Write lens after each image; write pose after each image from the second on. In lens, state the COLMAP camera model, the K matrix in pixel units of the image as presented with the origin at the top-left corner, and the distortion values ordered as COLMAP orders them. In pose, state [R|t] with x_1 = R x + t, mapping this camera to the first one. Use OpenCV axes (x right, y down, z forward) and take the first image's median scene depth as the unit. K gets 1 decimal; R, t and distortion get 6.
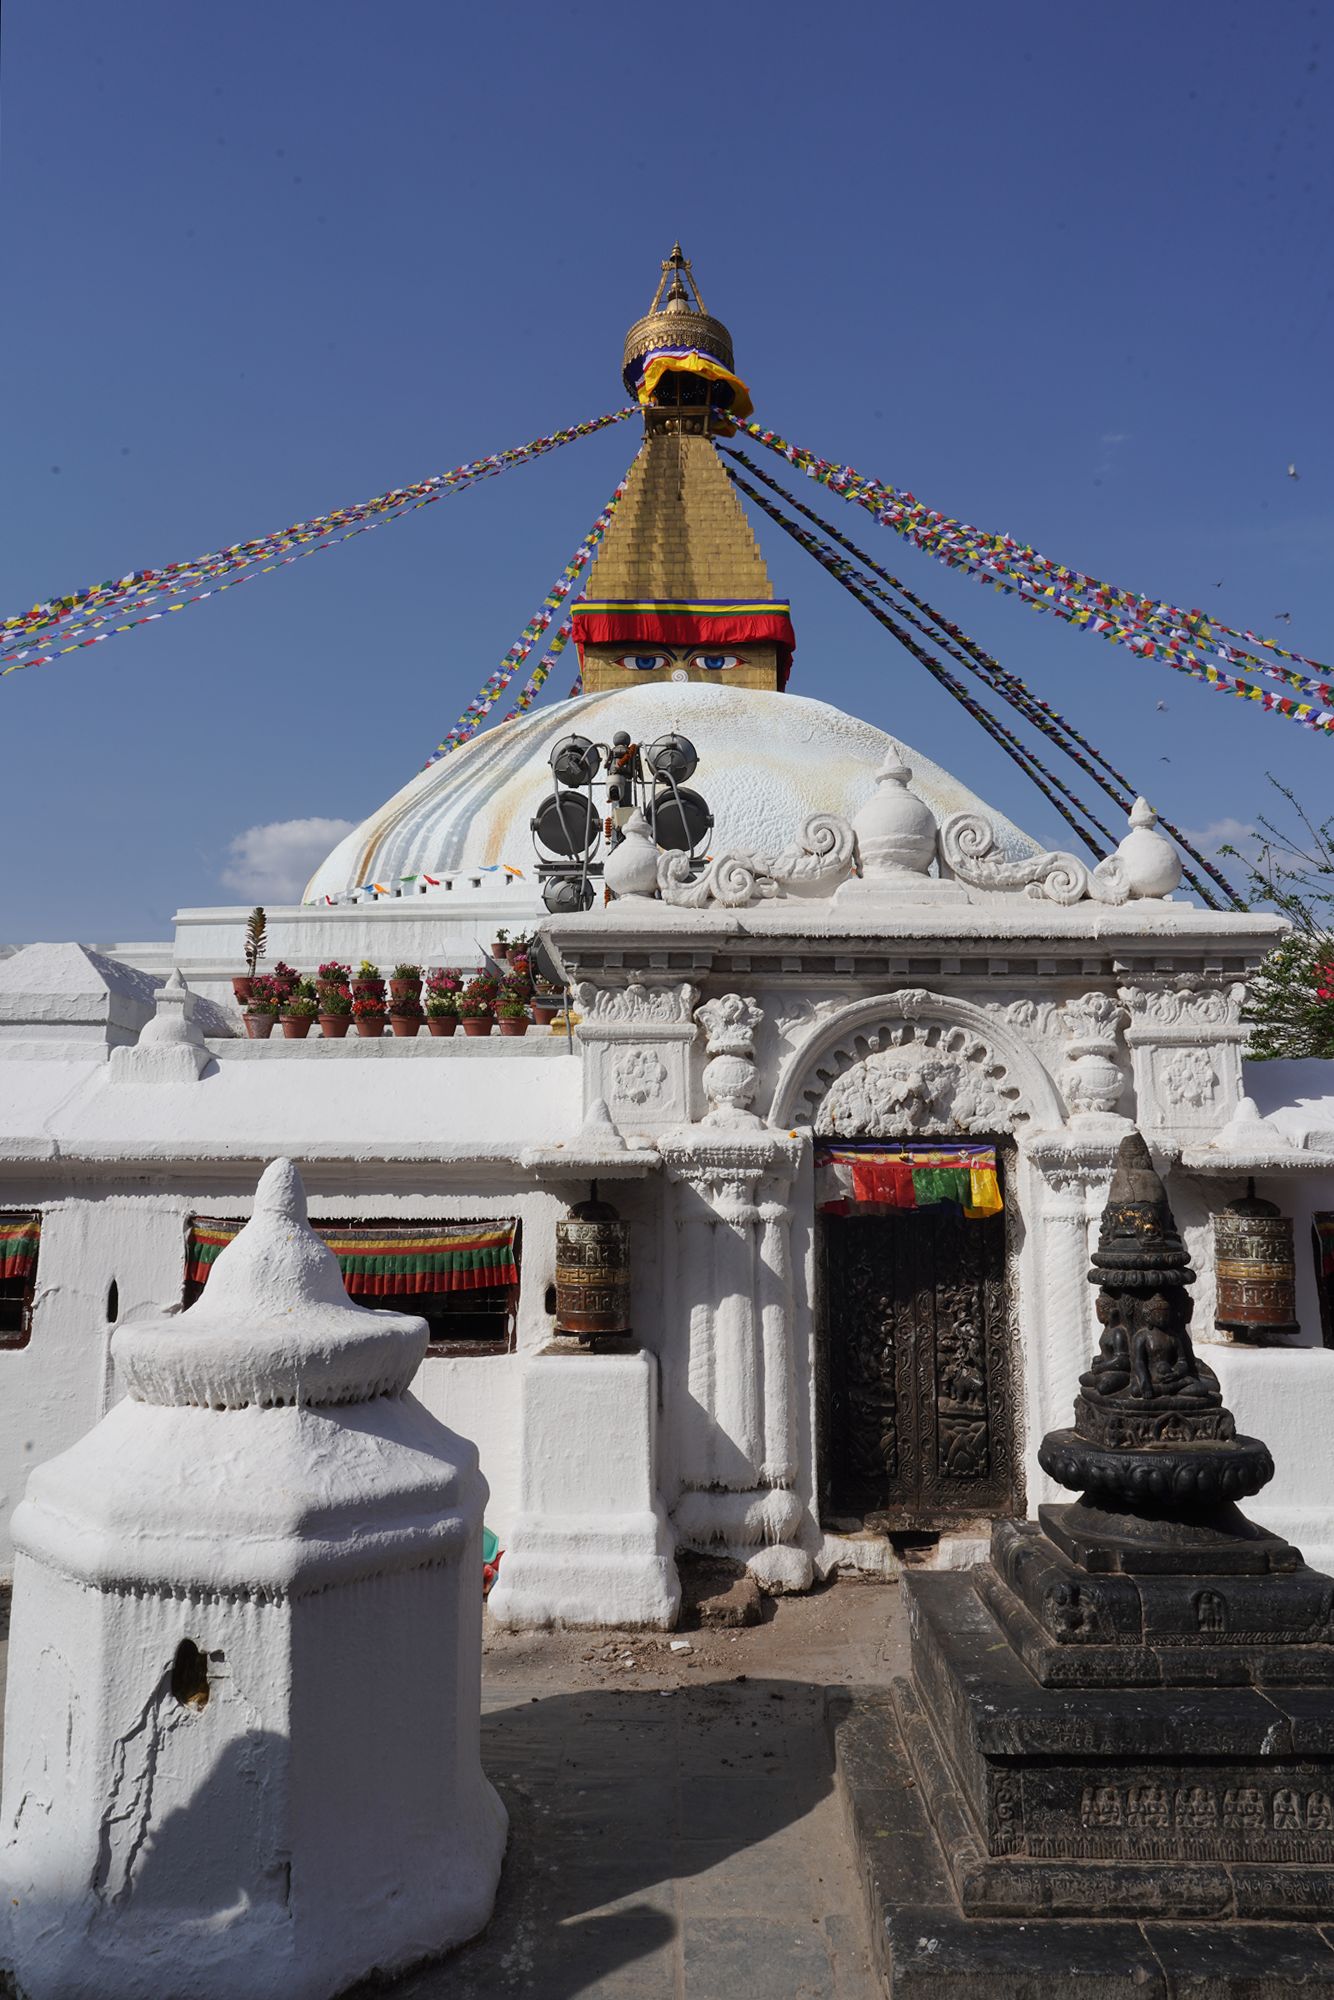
lens RADIAL K [[1365.8, 0, 667.0], [0, 1365.8, 1000.0], [0, 0, 1]] dist [-0.025827, 0.000070]
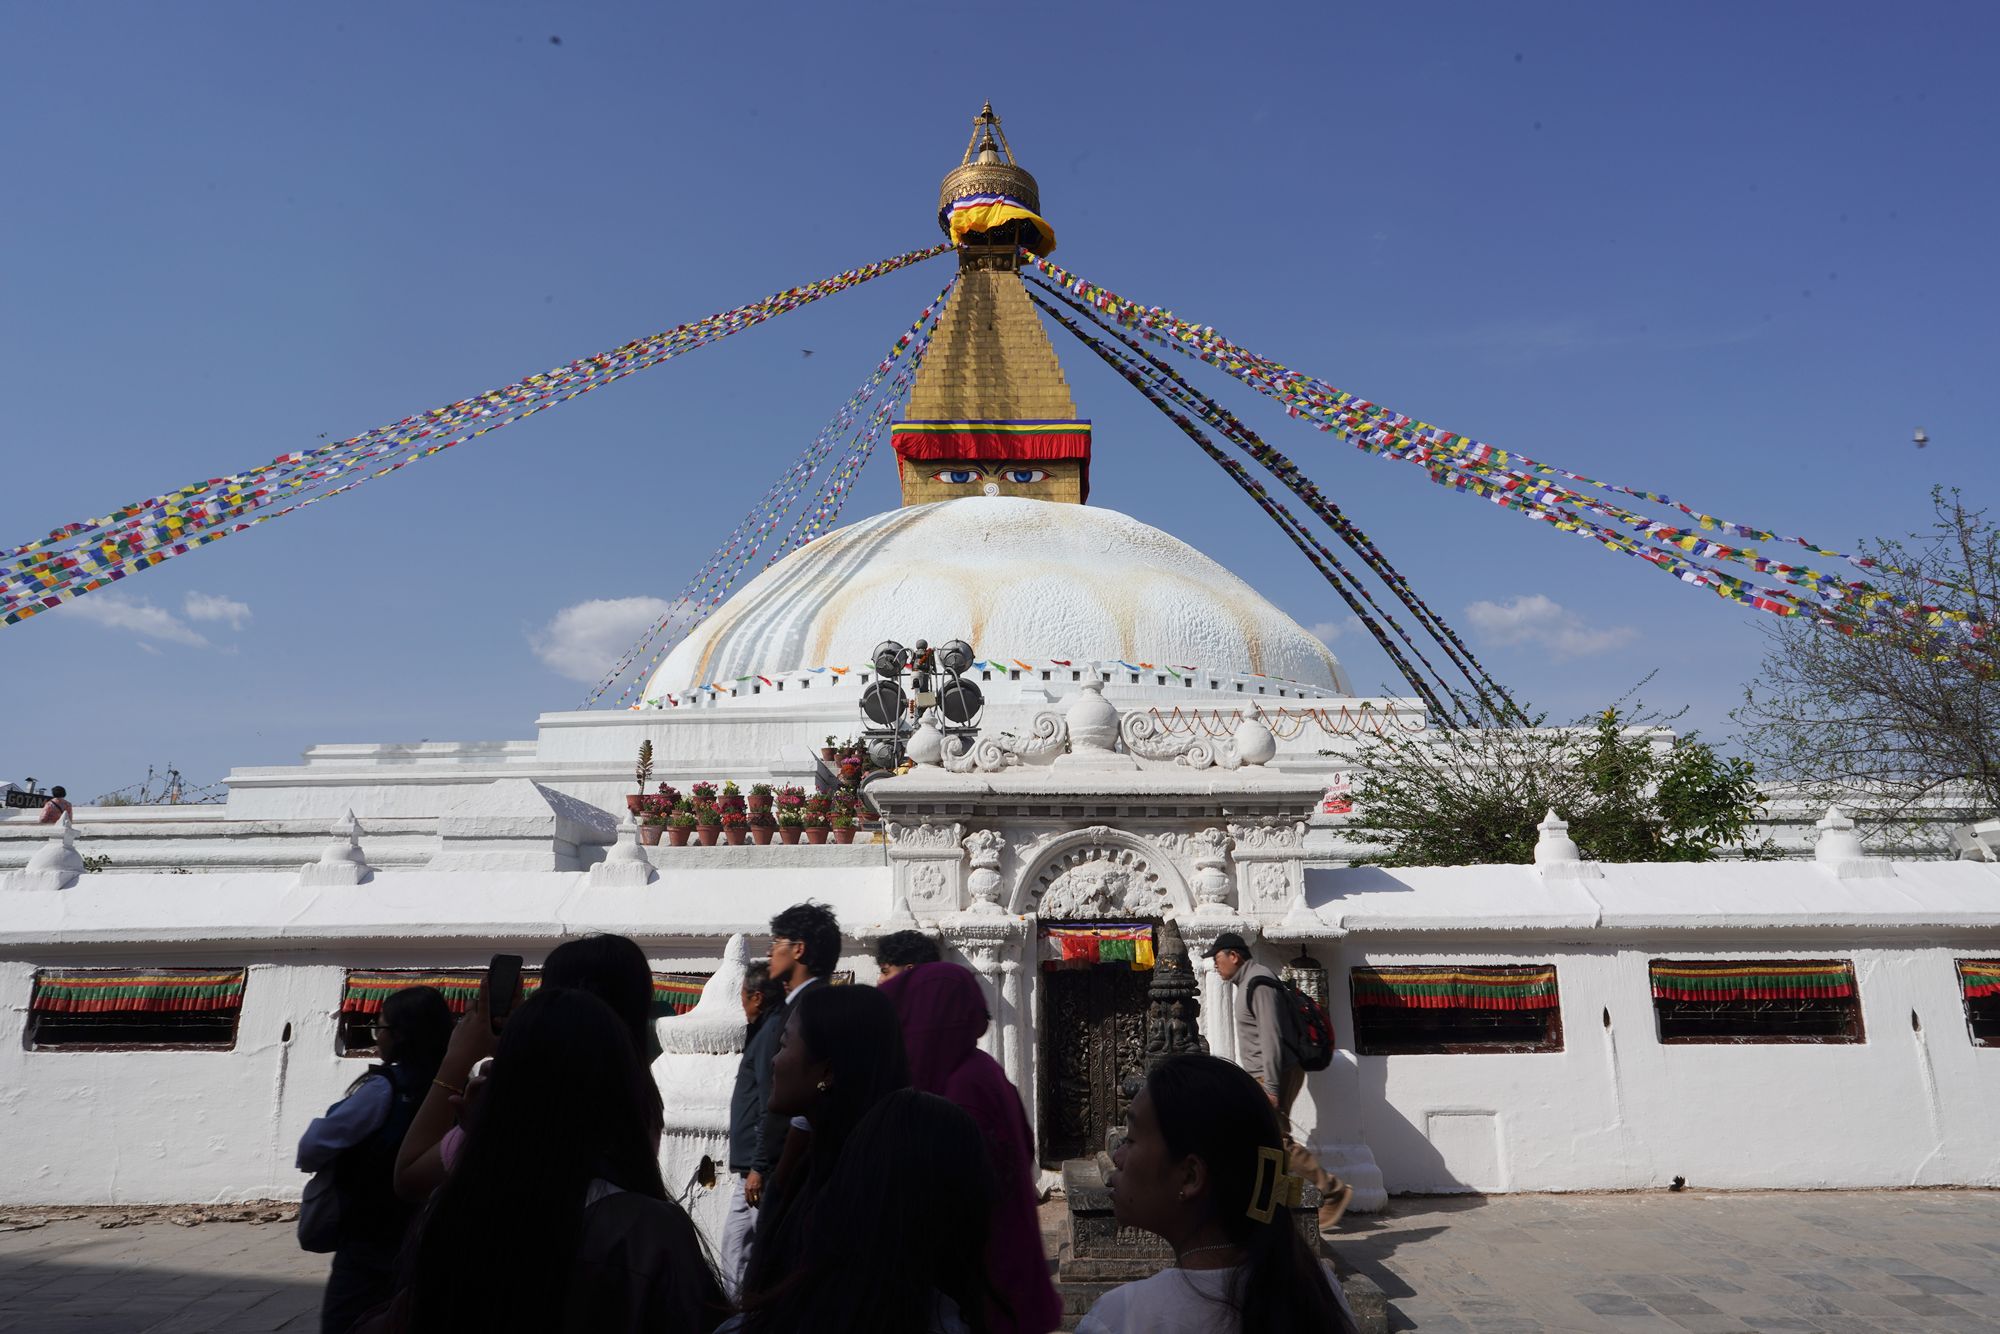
lens RADIAL K [[1673.1, 0, 1021.6], [0, 1673.1, 621.4], [0, 0, 1]] dist [0.005672, -0.001135]
pose [[0.999985, -0.003382, 0.004320, 0.078509], [0.003680, 0.997476, -0.070908, -0.104411], [-0.004069, 0.070923, 0.997474, -0.938406]]
